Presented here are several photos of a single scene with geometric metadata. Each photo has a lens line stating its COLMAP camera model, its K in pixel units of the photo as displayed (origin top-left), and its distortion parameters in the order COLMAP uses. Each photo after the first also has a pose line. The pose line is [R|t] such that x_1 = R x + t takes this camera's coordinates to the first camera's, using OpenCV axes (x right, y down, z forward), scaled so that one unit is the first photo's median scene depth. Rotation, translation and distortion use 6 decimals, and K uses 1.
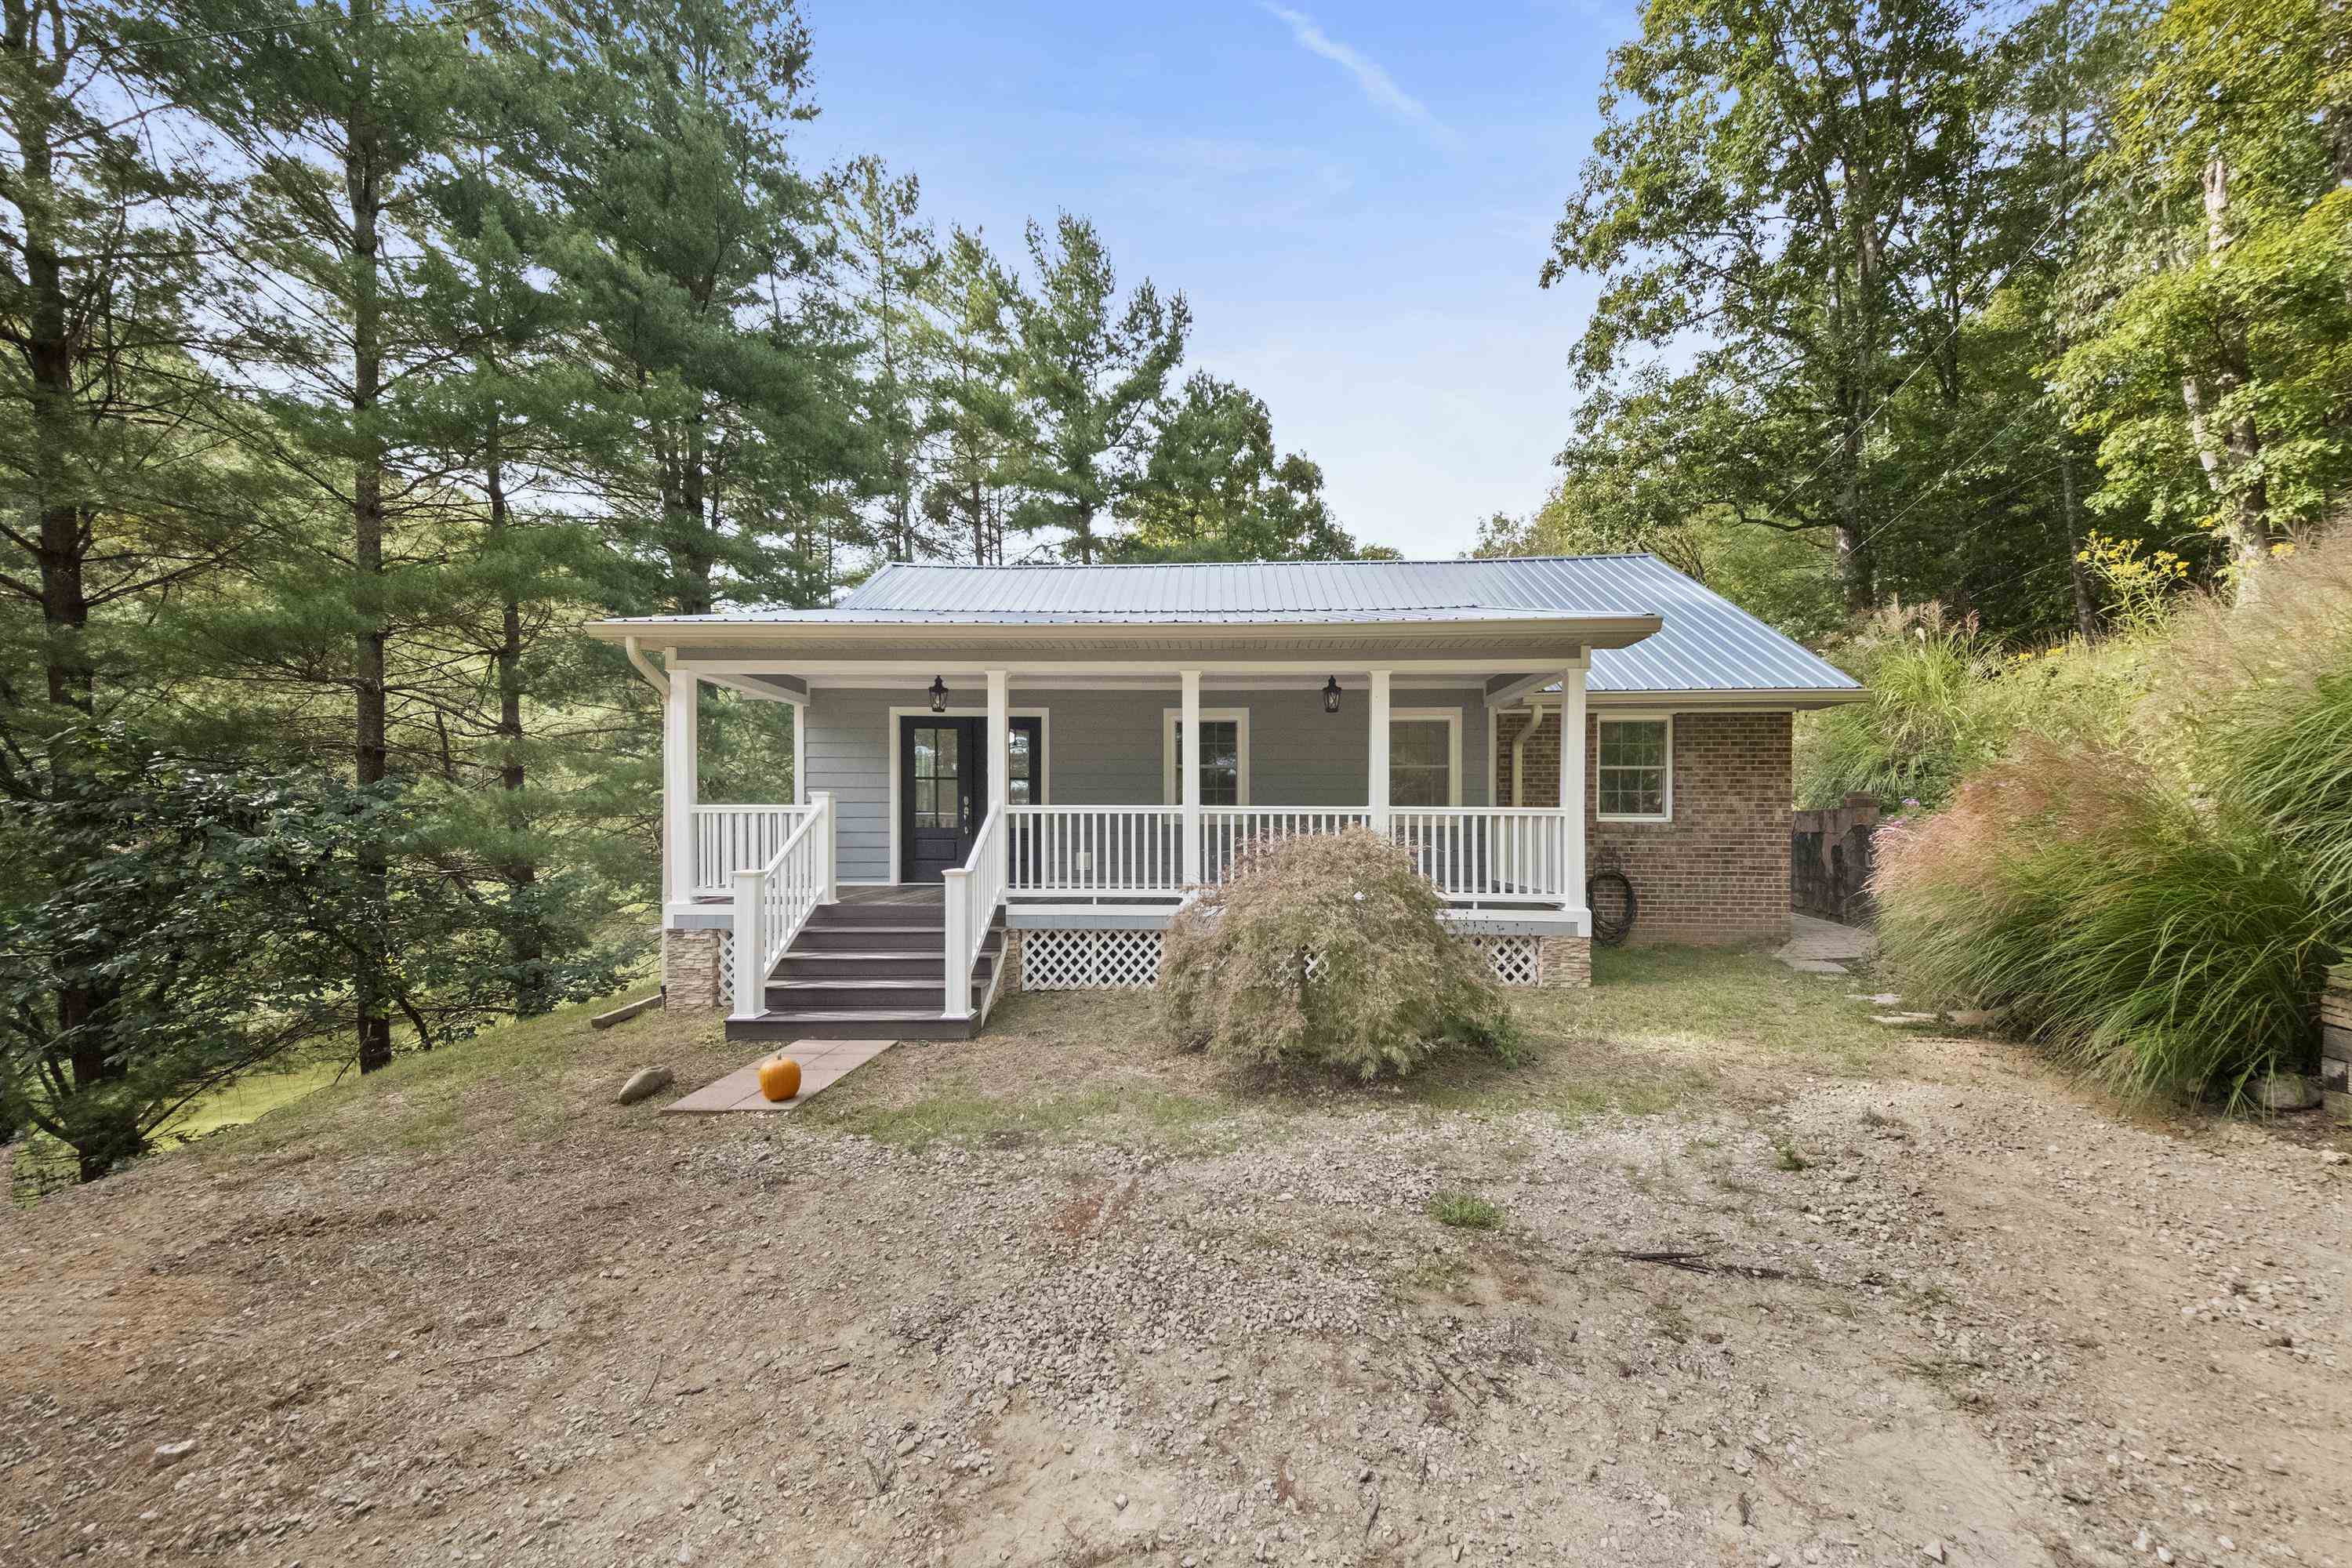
lens RADIAL K [[810.6, 0, 1174.1], [0, 810.6, 771.7], [0, 0, 1]] dist [0.052909, -0.030333]
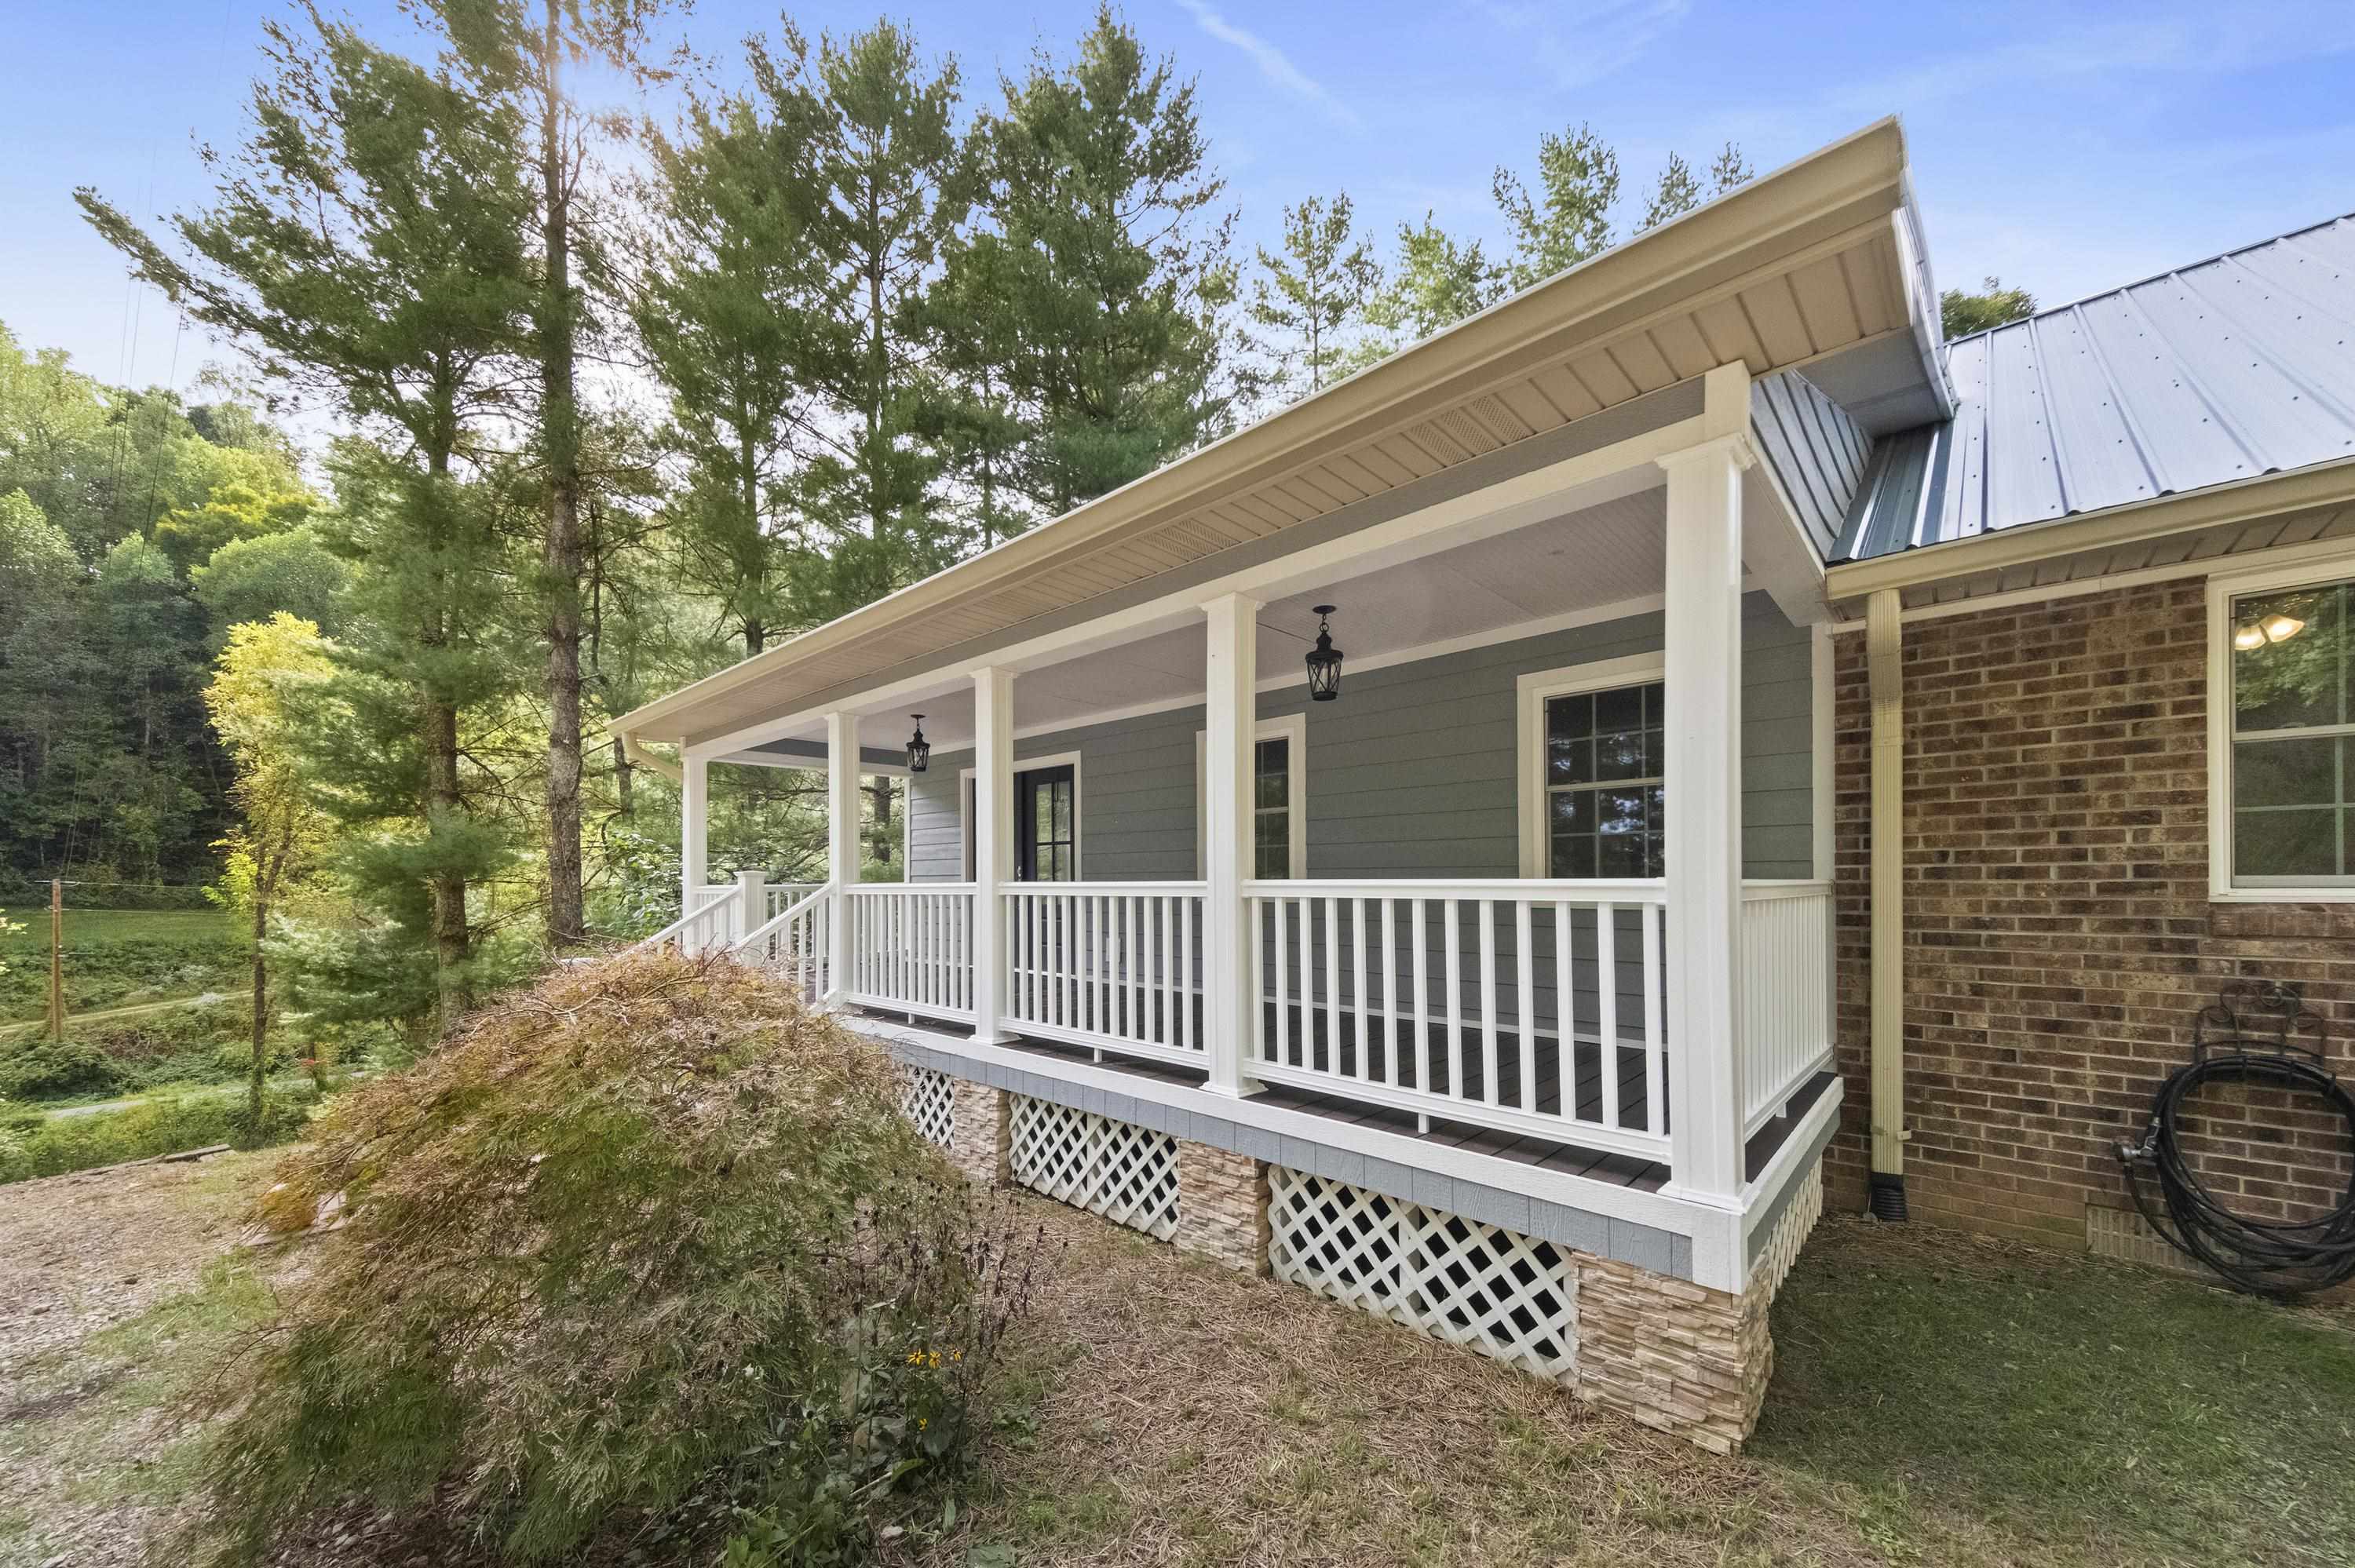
lens RADIAL K [[827.1, 0, 1176.1], [0, 827.1, 876.5], [0, 0, 1]] dist [-0.000936, -0.012801]
pose [[0.712050, -0.009964, -0.702058, 0.448178], [0.029756, 0.999429, 0.015995, 0.026007], [0.701498, -0.032279, 0.711940, 0.500311]]
